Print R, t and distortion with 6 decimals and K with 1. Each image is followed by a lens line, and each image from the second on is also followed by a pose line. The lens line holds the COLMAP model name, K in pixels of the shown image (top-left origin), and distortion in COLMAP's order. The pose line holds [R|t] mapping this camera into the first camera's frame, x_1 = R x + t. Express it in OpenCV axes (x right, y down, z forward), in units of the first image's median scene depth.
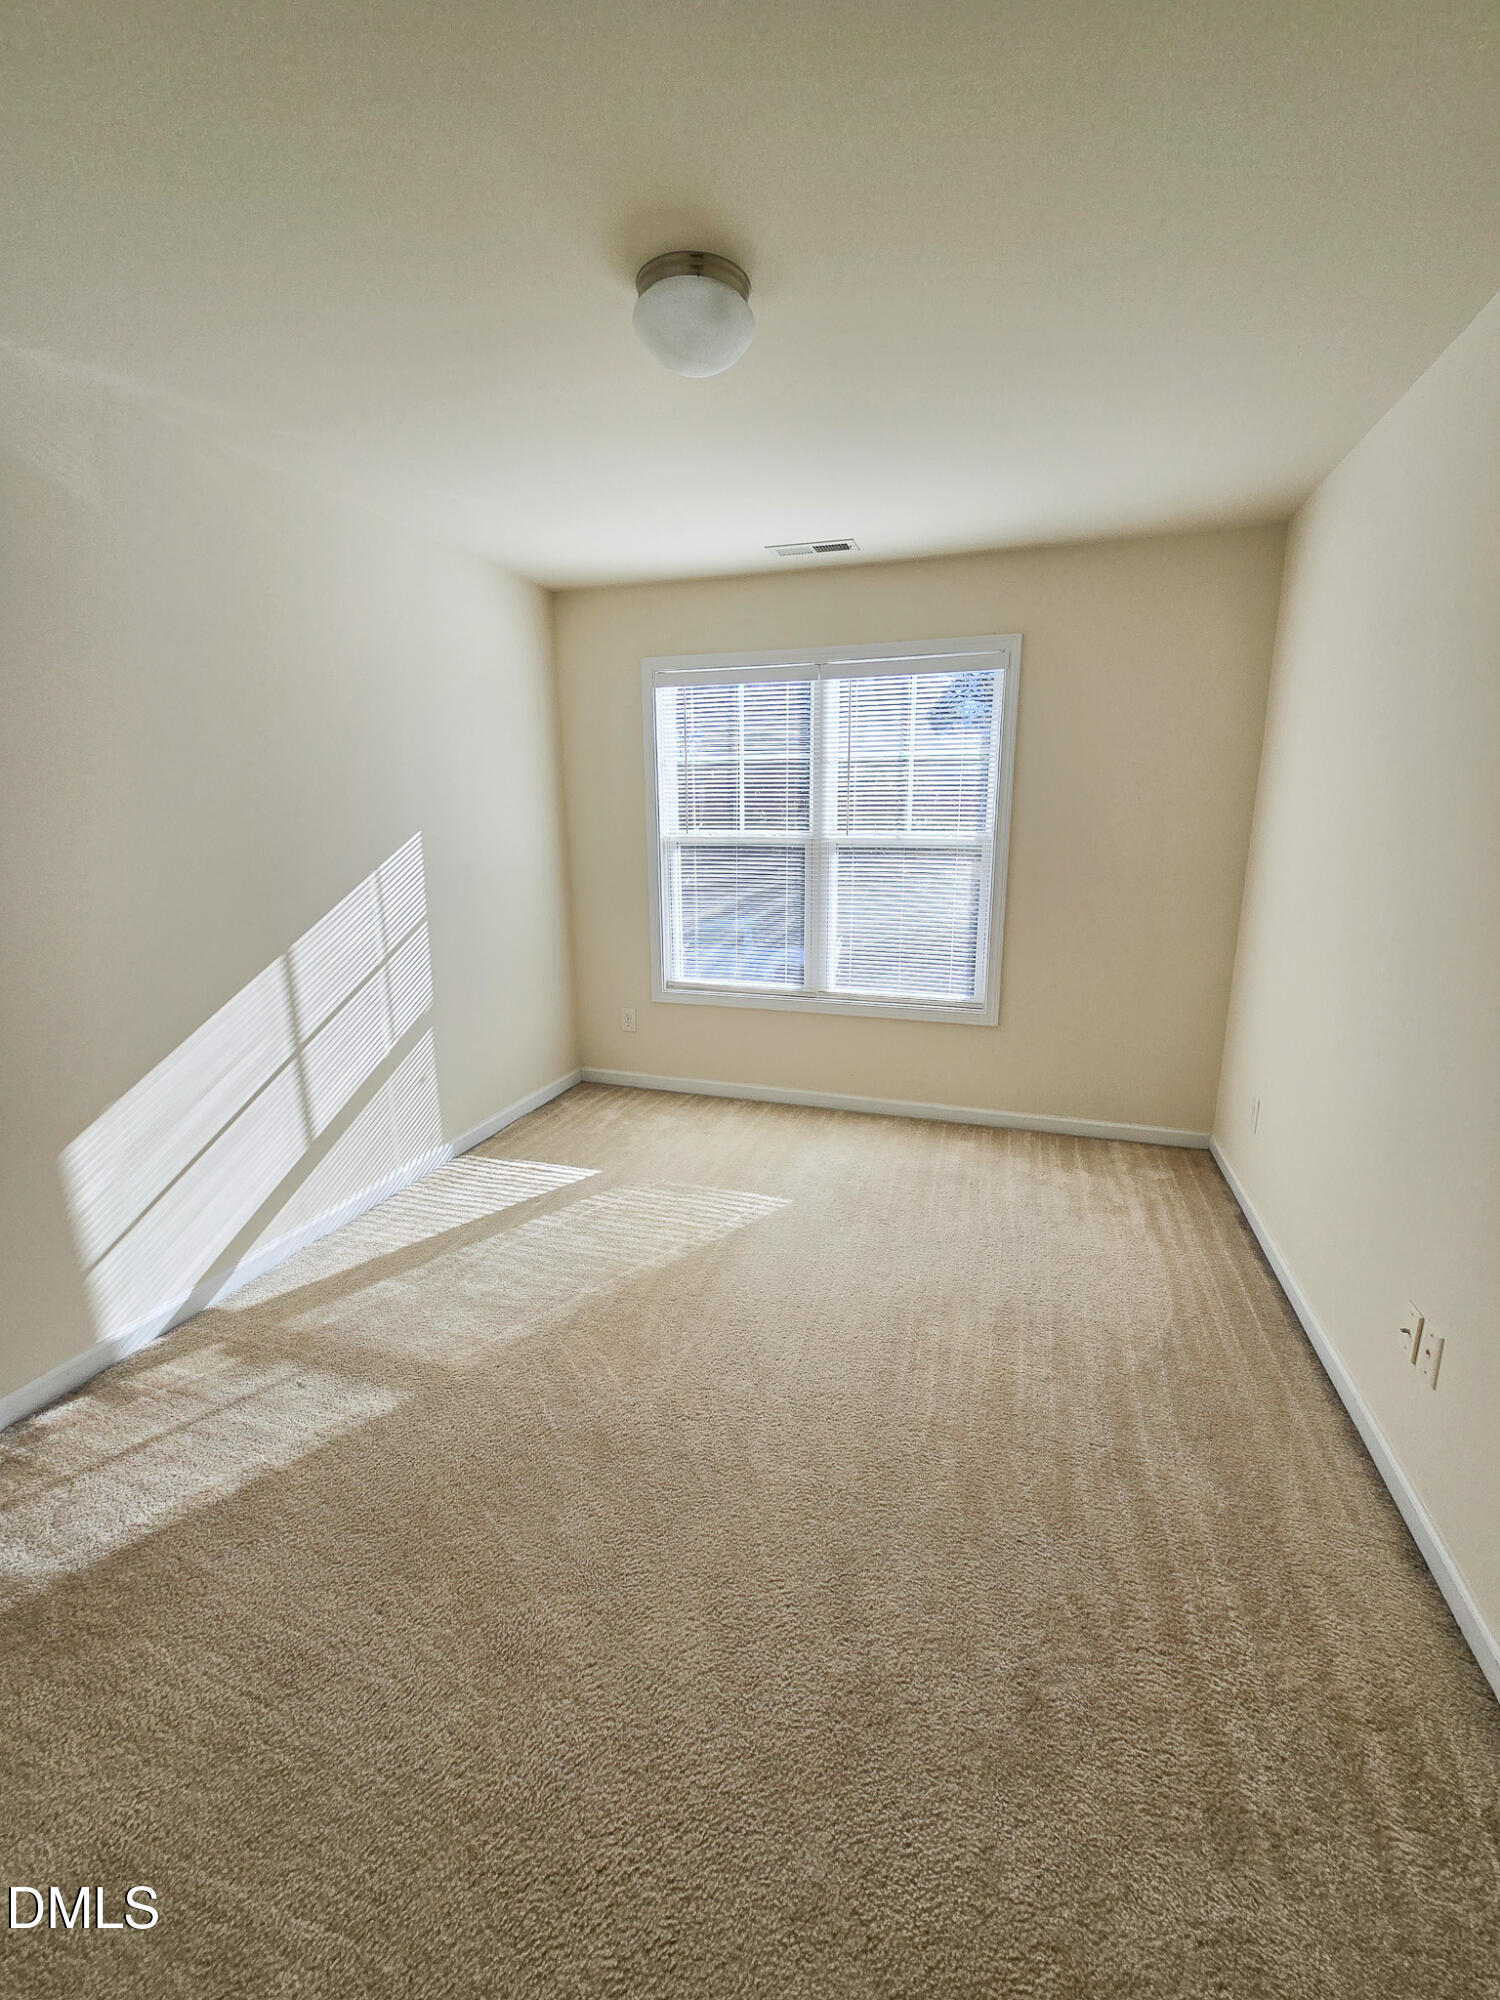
lens RADIAL K [[805.9, 0, 750.0], [0, 805.9, 1000.0], [0, 0, 1]] dist [-0.000538, -0.000228]
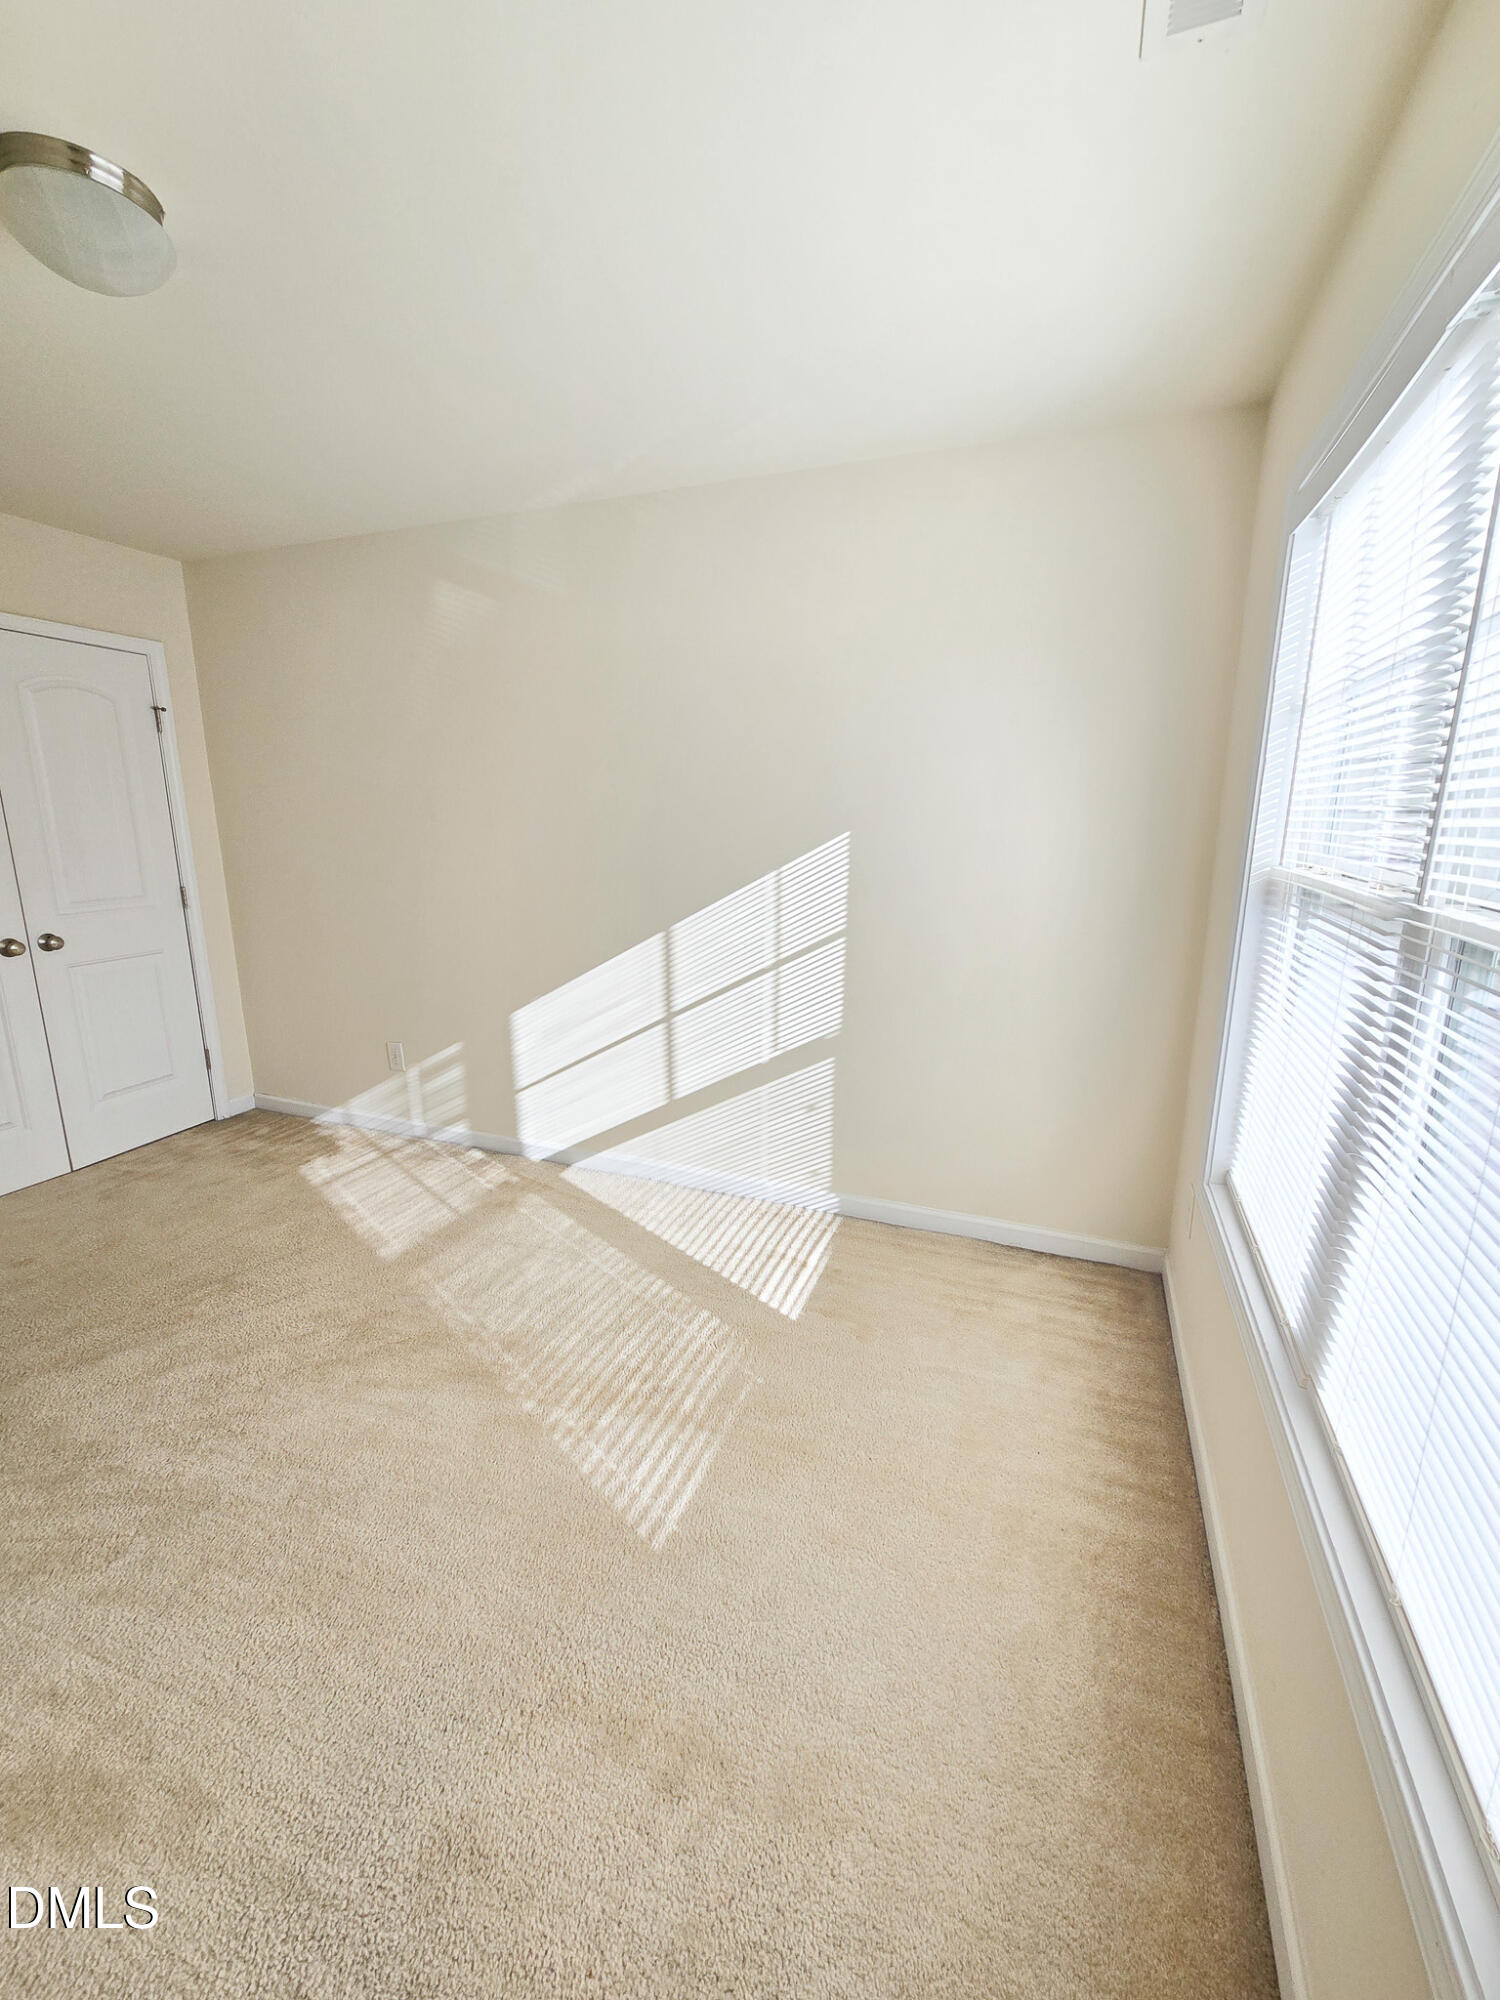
lens RADIAL K [[820.9, 0, 759.4], [0, 820.9, 994.9], [0, 0, 1]] dist [0.000878, -0.000848]
pose [[-0.044251, 0.229755, -0.972242, 0.555349], [-0.230494, 0.944591, 0.233711, -0.268097], [0.972067, 0.234438, 0.011158, 1.107053]]
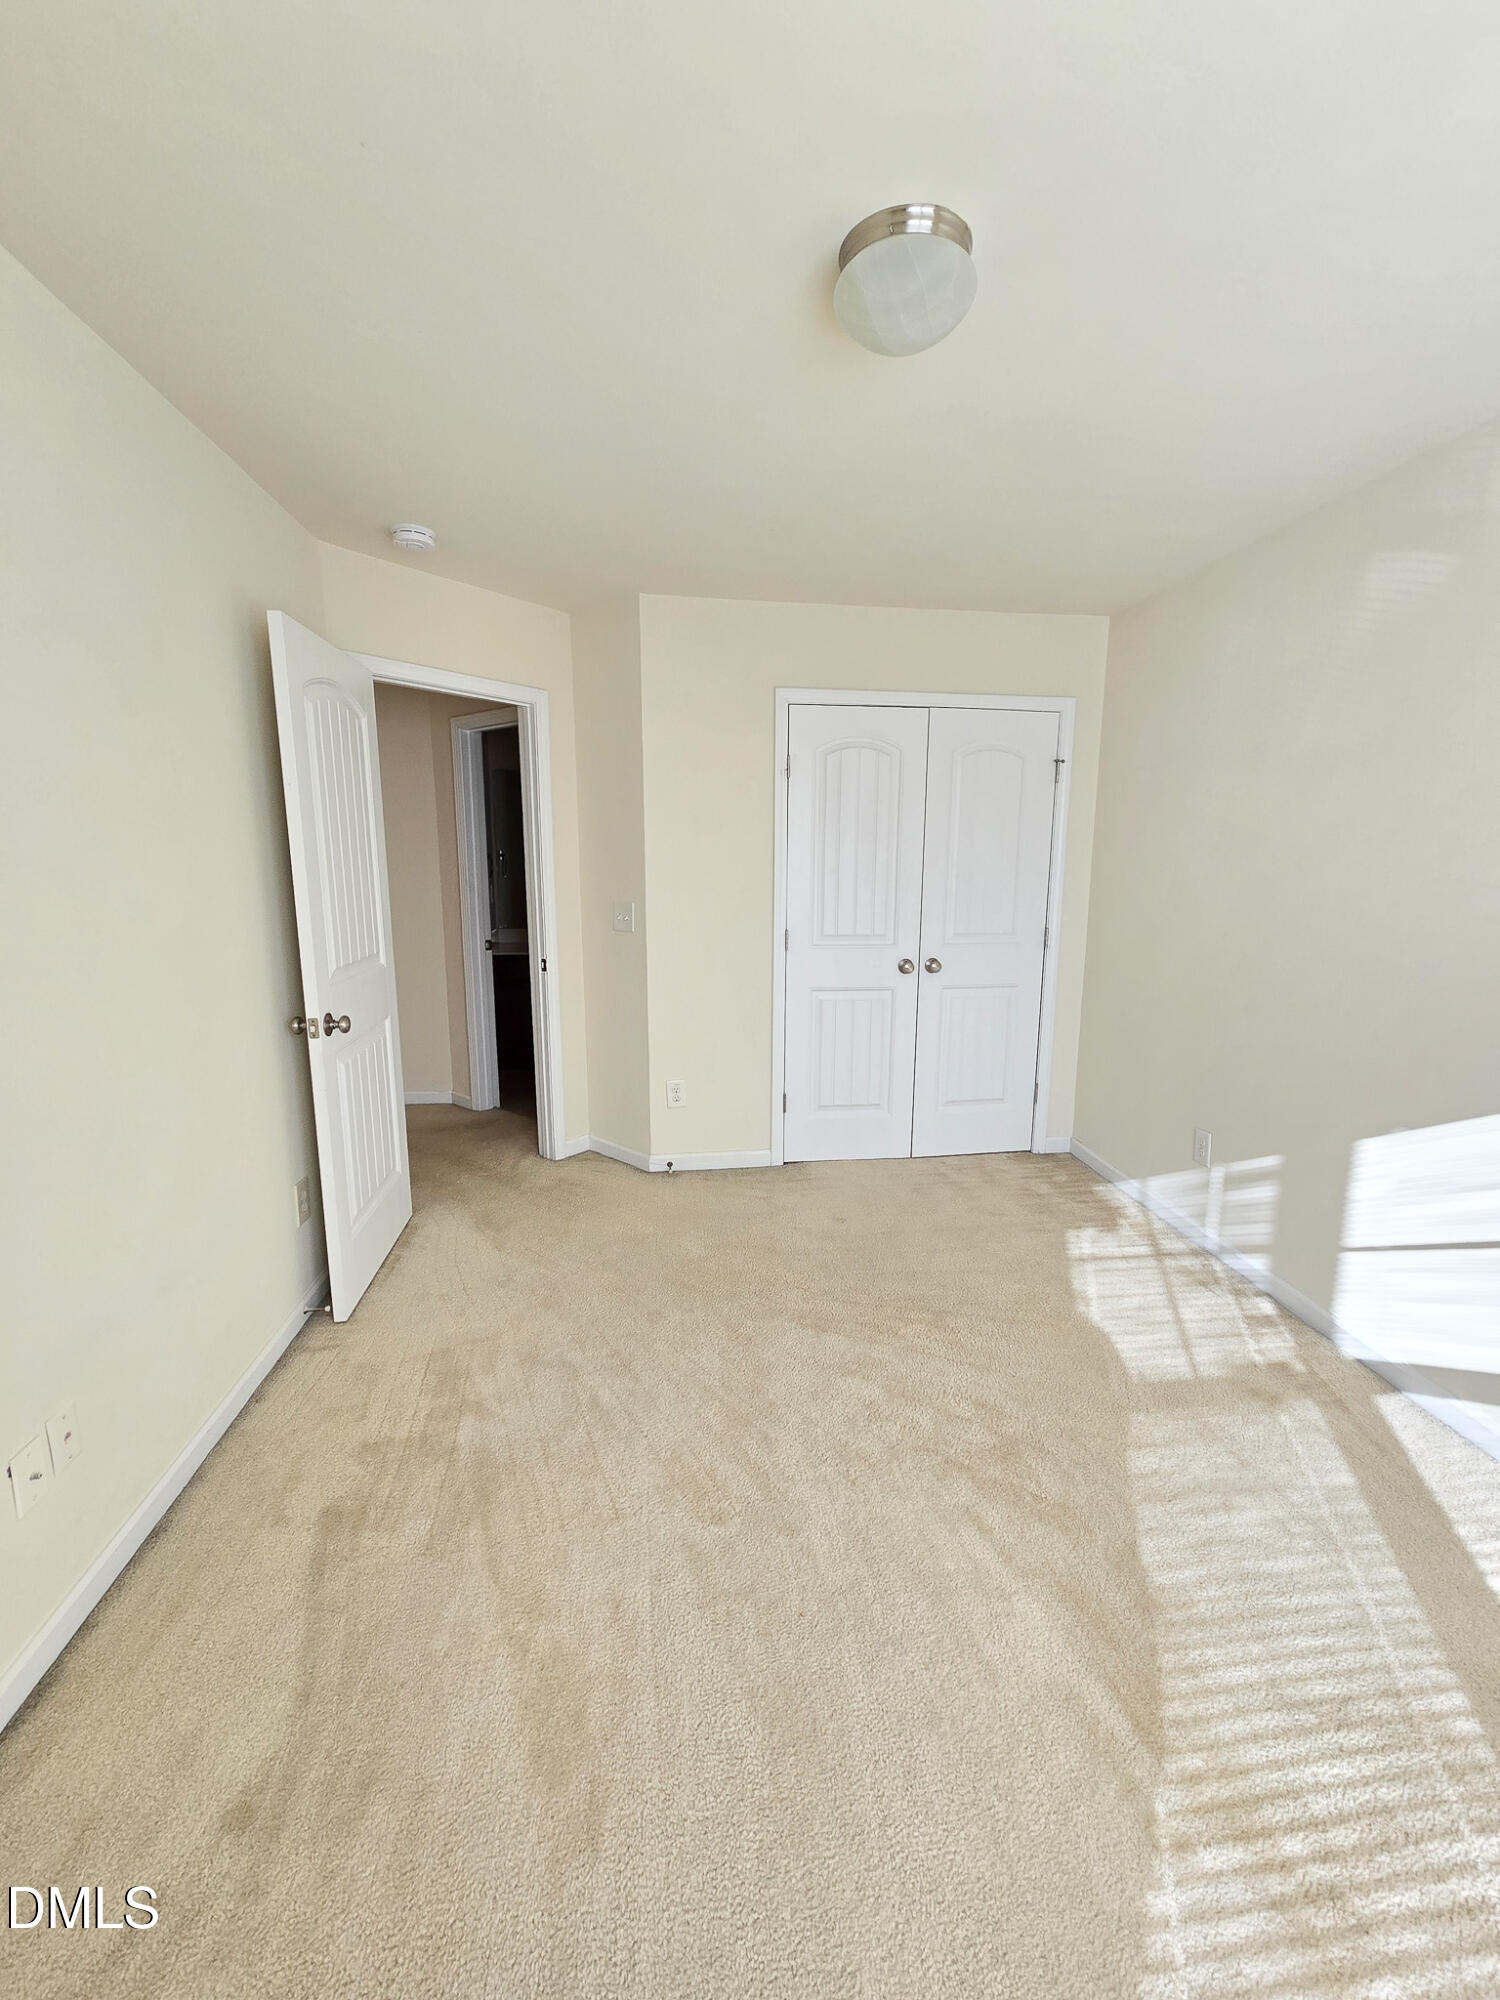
lens RADIAL K [[820.9, 0, 759.4], [0, 820.9, 994.9], [0, 0, 1]] dist [0.000878, -0.000848]
pose [[-0.897944, 0.081161, -0.432561, 0.310665], [-0.096492, 0.922632, 0.373417, -0.276602], [0.429401, 0.377046, -0.820640, 1.152303]]
